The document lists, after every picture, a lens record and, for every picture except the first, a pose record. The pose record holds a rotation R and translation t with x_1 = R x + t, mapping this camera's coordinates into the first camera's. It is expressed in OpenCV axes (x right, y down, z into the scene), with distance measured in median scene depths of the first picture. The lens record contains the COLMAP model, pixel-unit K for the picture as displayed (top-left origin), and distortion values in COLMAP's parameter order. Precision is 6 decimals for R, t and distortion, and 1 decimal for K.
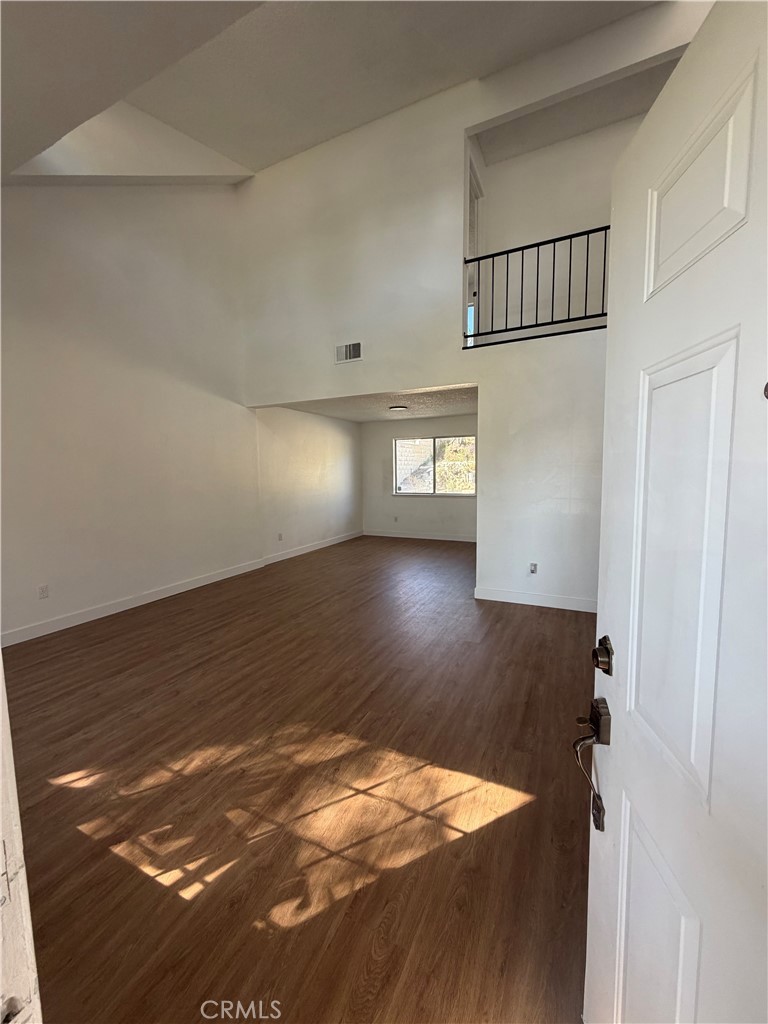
lens RADIAL K [[406.8, 0, 381.1], [0, 406.8, 509.7], [0, 0, 1]] dist [-0.001148, -0.000143]
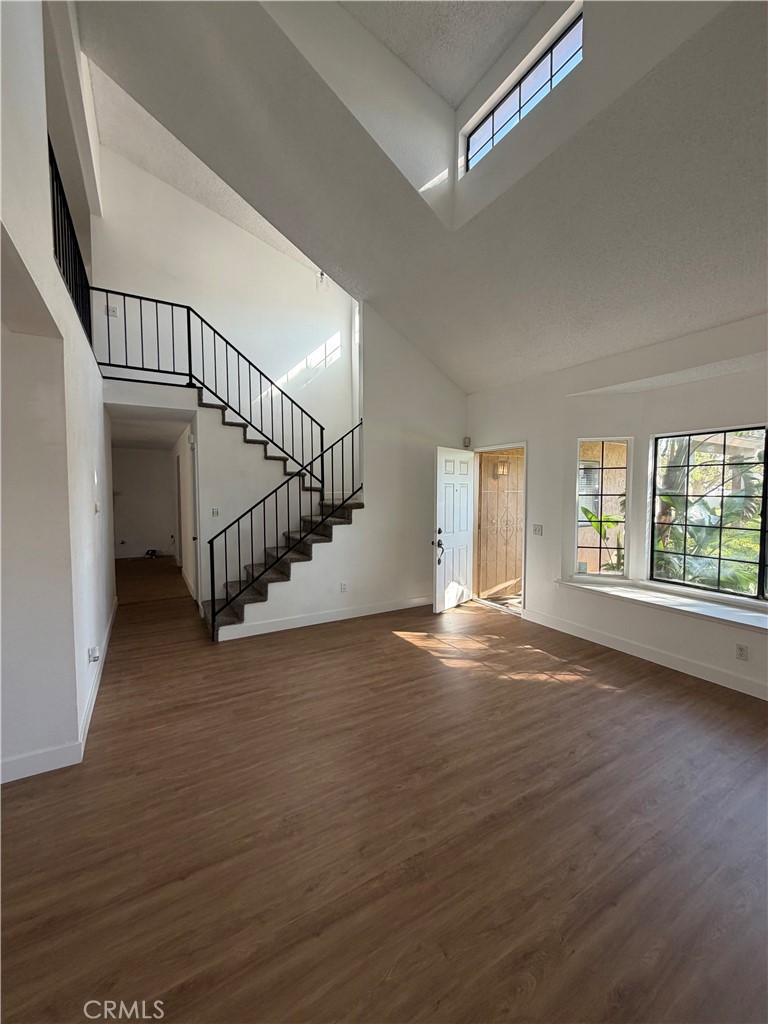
lens RADIAL K [[406.8, 0, 381.5], [0, 406.8, 512.0], [0, 0, 1]] dist [-0.001148, -0.000143]
pose [[-0.836630, -0.014121, 0.547587, -0.674340], [0.069030, 0.988980, 0.130971, -0.252972], [-0.543402, 0.147374, -0.826435, 2.197038]]
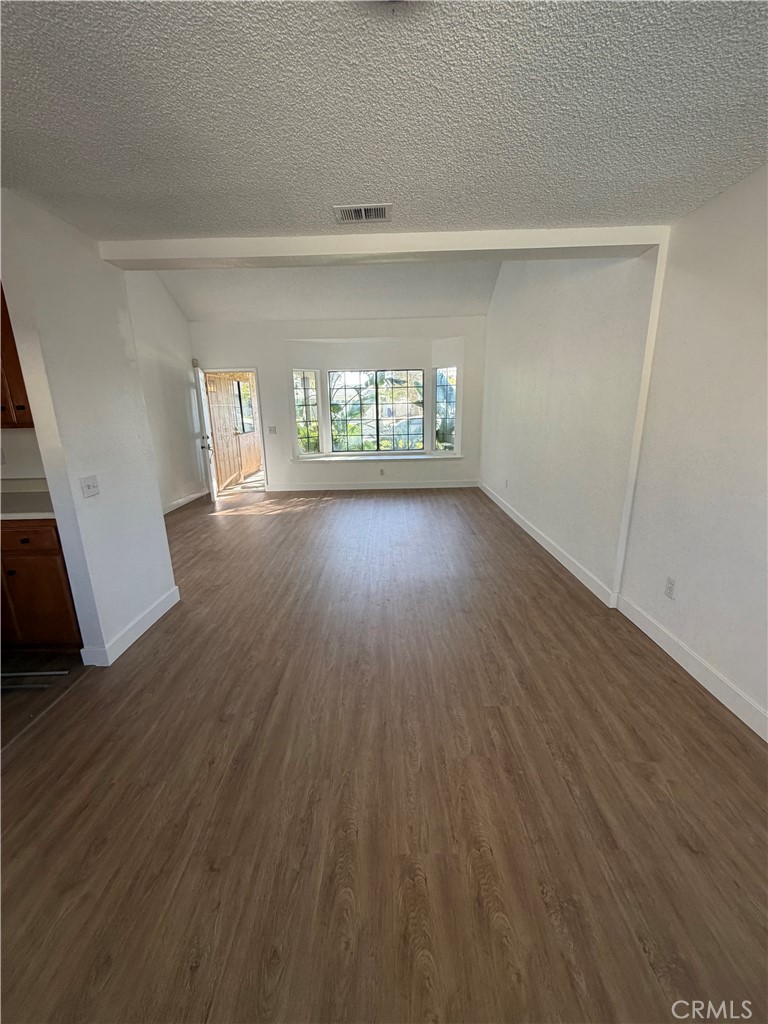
lens RADIAL K [[406.8, 0, 384.1], [0, 406.8, 510.3], [0, 0, 1]] dist [-0.001148, -0.000143]
pose [[-0.898381, 0.145155, -0.414538, 0.328526], [-0.006746, 0.939139, 0.343470, -0.327263], [0.439166, 0.311363, -0.842726, 3.184435]]
